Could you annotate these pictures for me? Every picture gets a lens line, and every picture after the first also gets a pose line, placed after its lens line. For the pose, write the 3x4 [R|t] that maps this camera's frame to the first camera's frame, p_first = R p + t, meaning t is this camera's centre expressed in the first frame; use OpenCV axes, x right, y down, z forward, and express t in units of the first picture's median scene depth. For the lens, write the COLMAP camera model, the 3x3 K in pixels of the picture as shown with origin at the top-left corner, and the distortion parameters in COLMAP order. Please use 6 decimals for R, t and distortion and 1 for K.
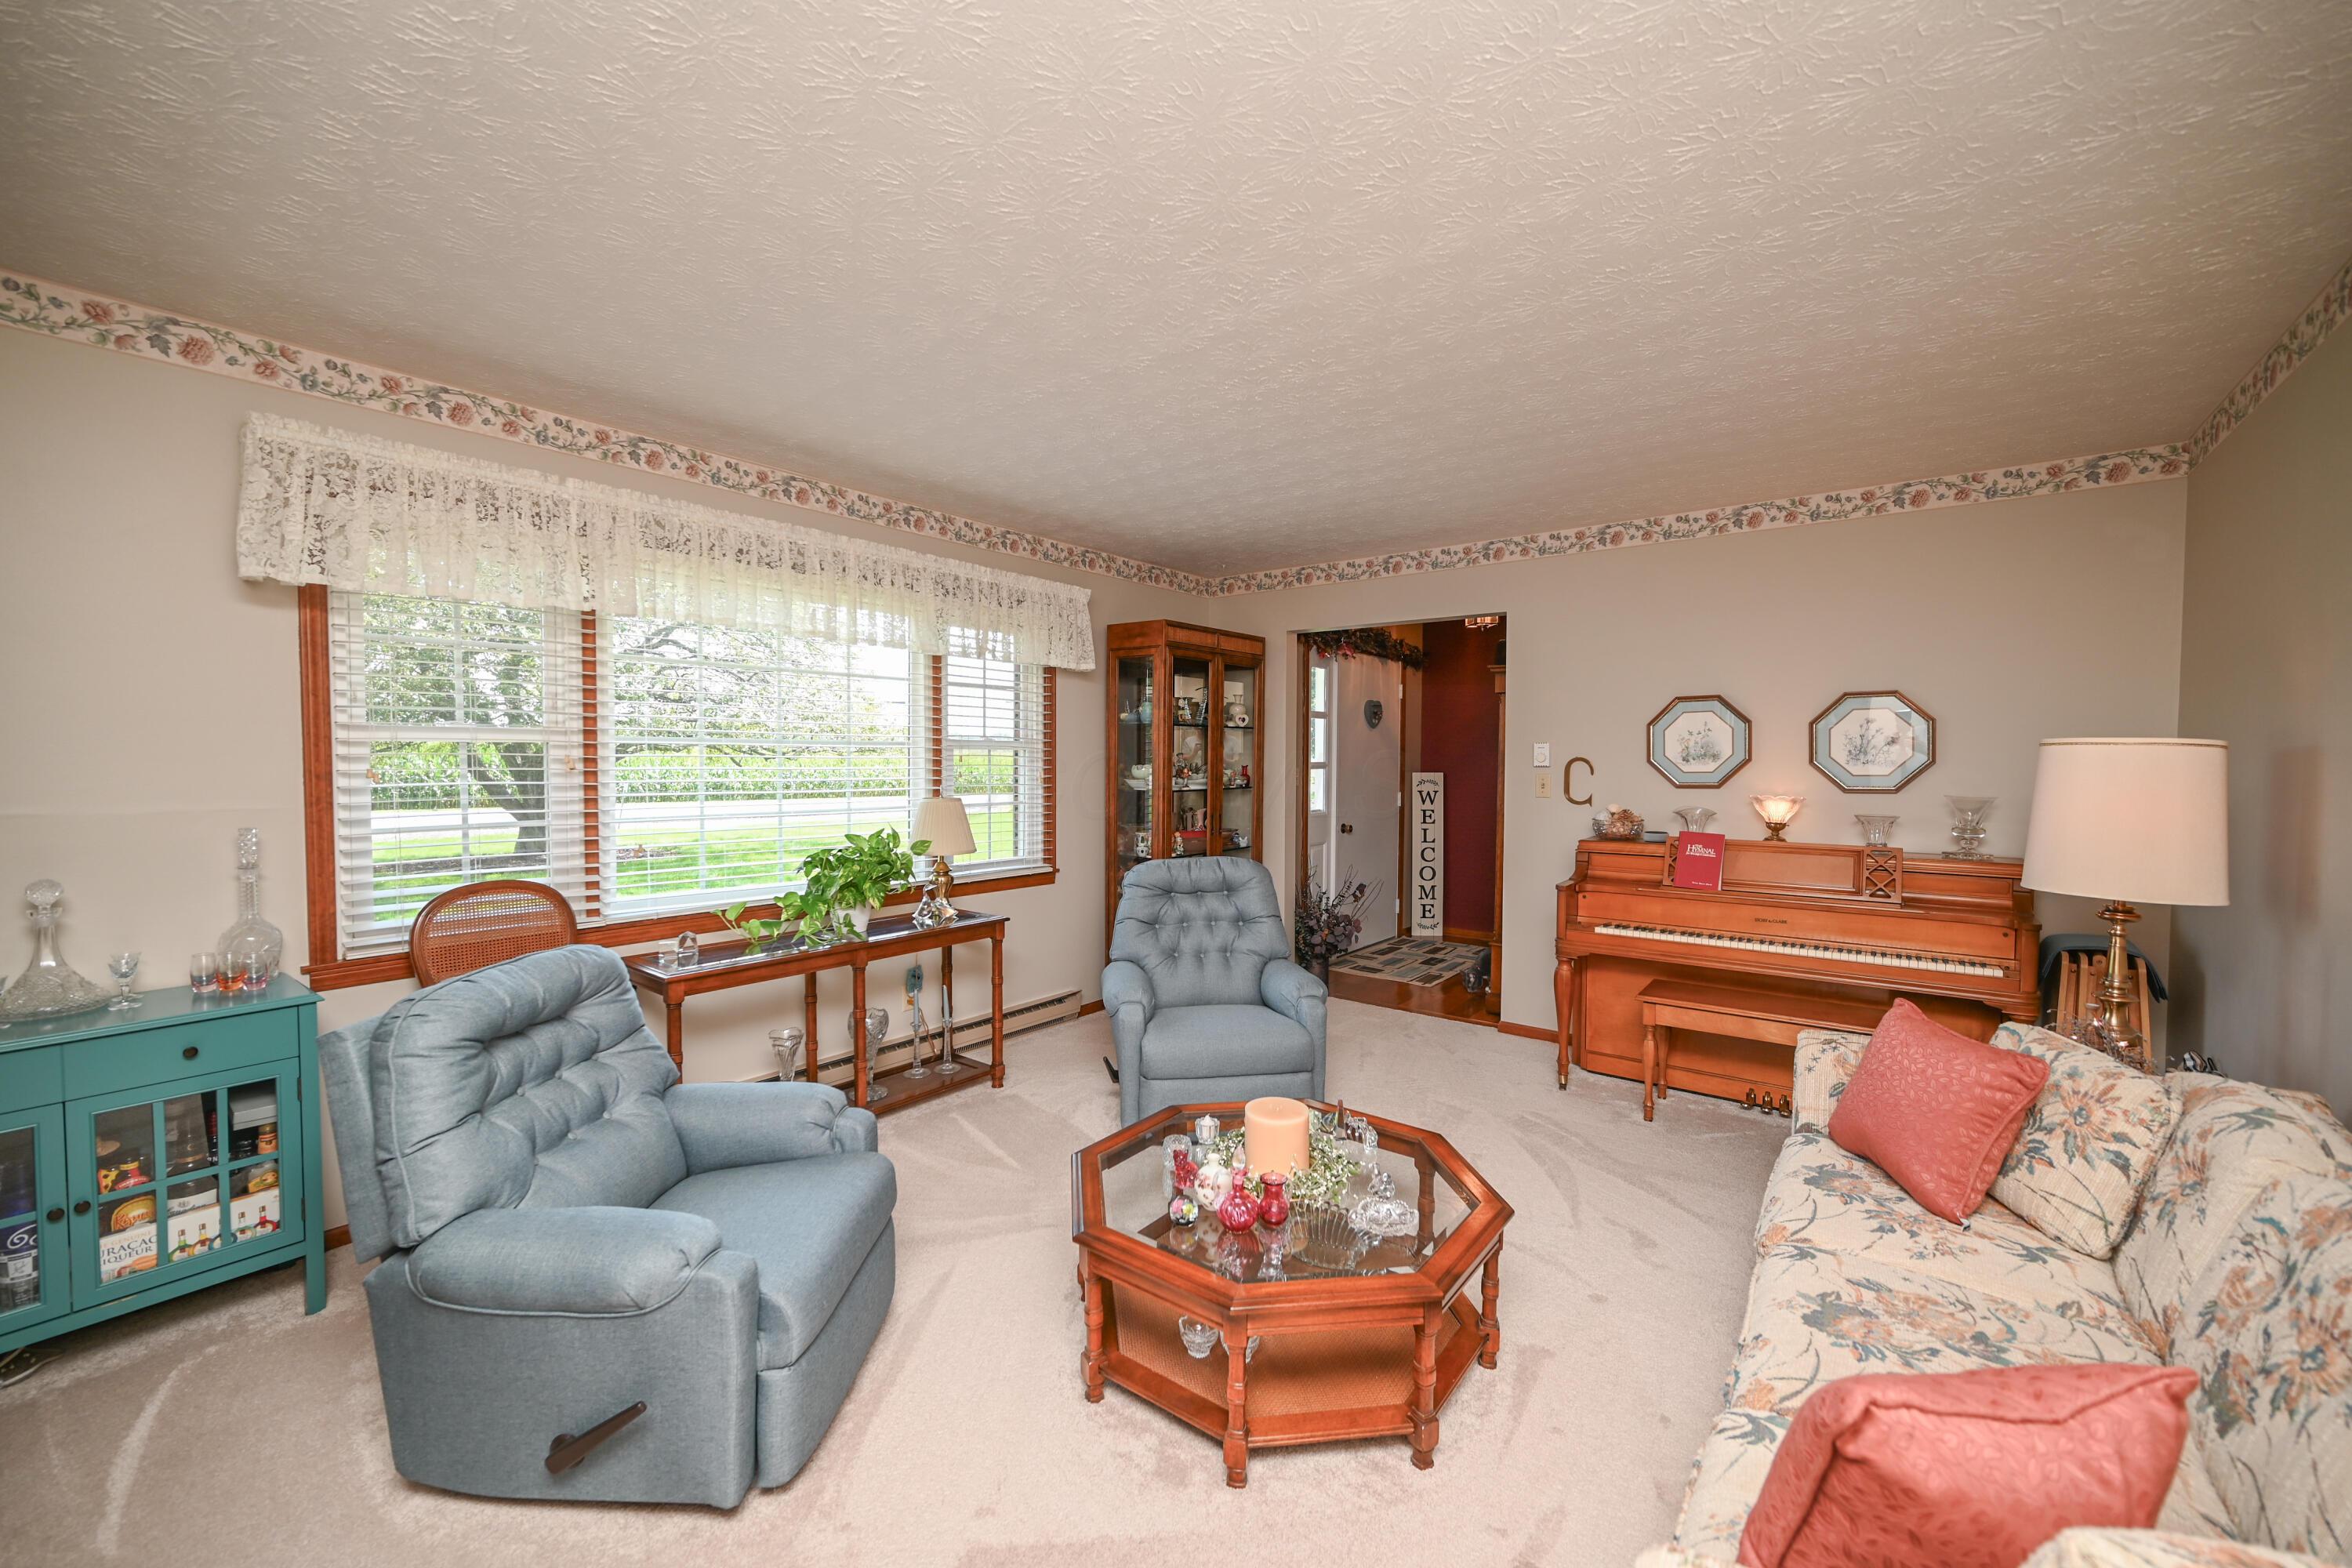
lens RADIAL K [[916.4, 0, 1181.0], [0, 916.4, 779.5], [0, 0, 1]] dist [-0.003062, -0.000155]
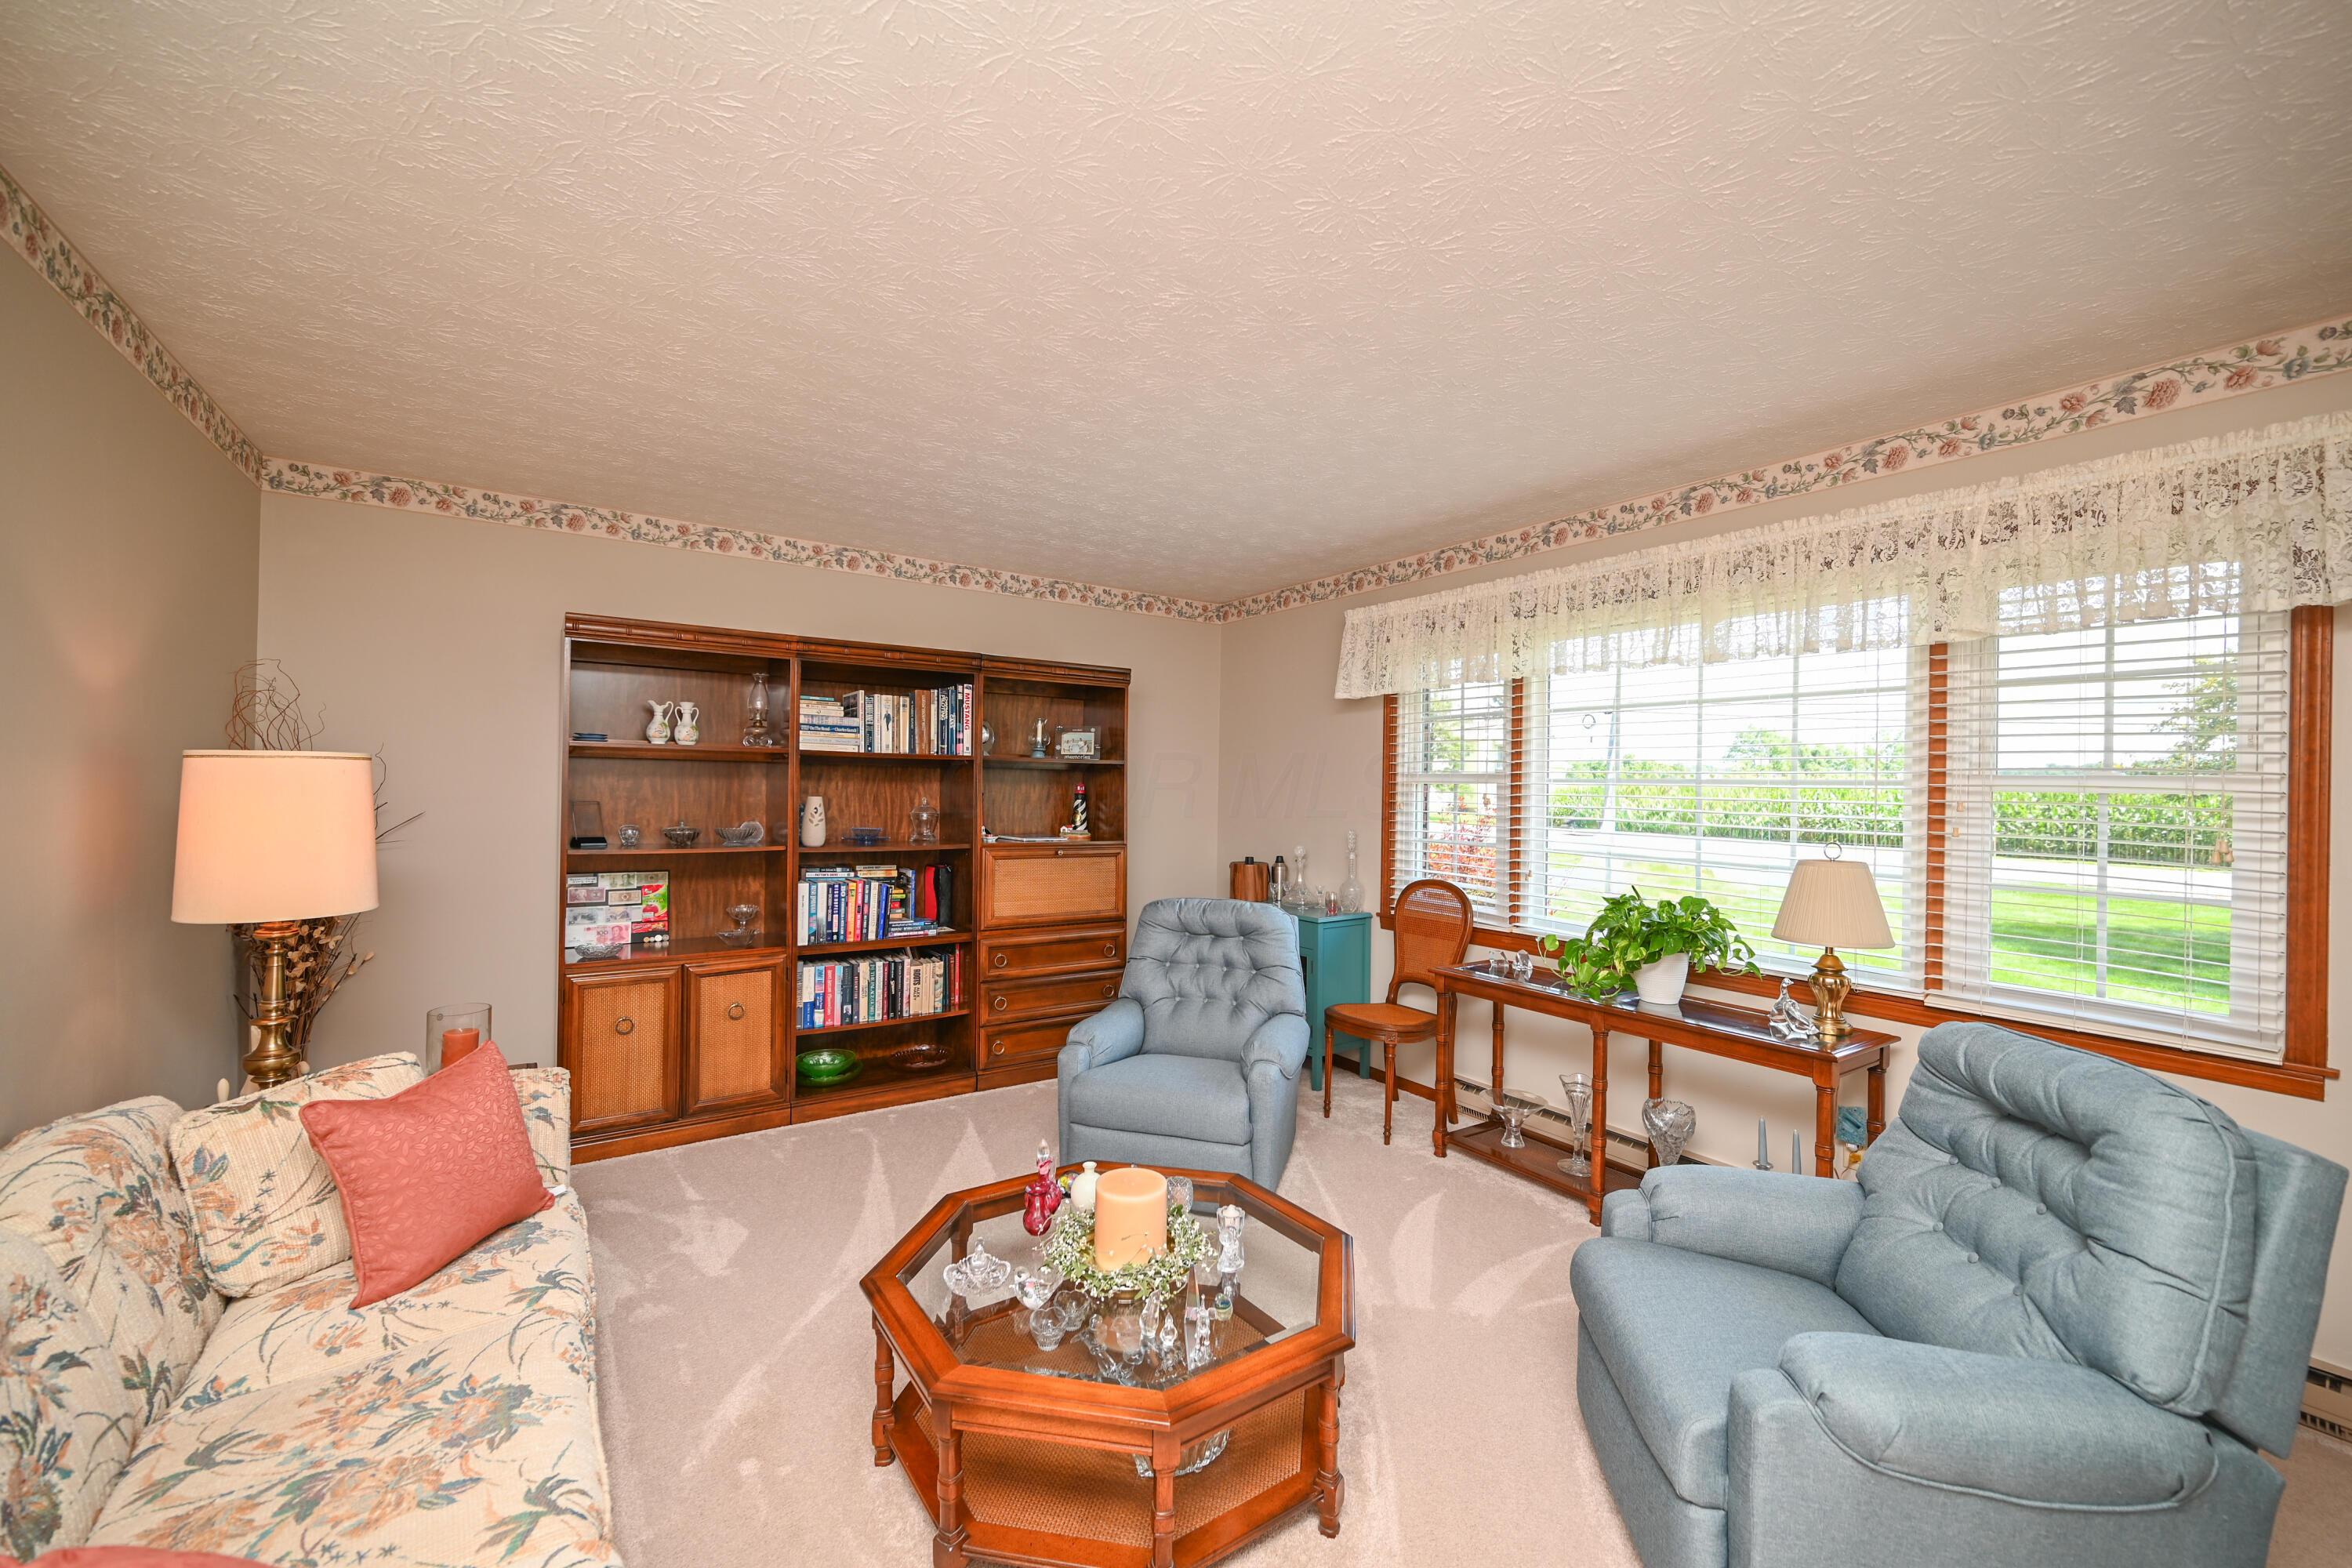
lens RADIAL K [[916.4, 0, 1173.9], [0, 916.4, 783.5], [0, 0, 1]] dist [-0.003062, -0.000155]
pose [[-0.304985, -0.009378, -0.952311, 0.558903], [-0.041461, 0.999134, 0.003439, -0.021073], [0.951454, 0.040533, -0.305109, 0.766679]]
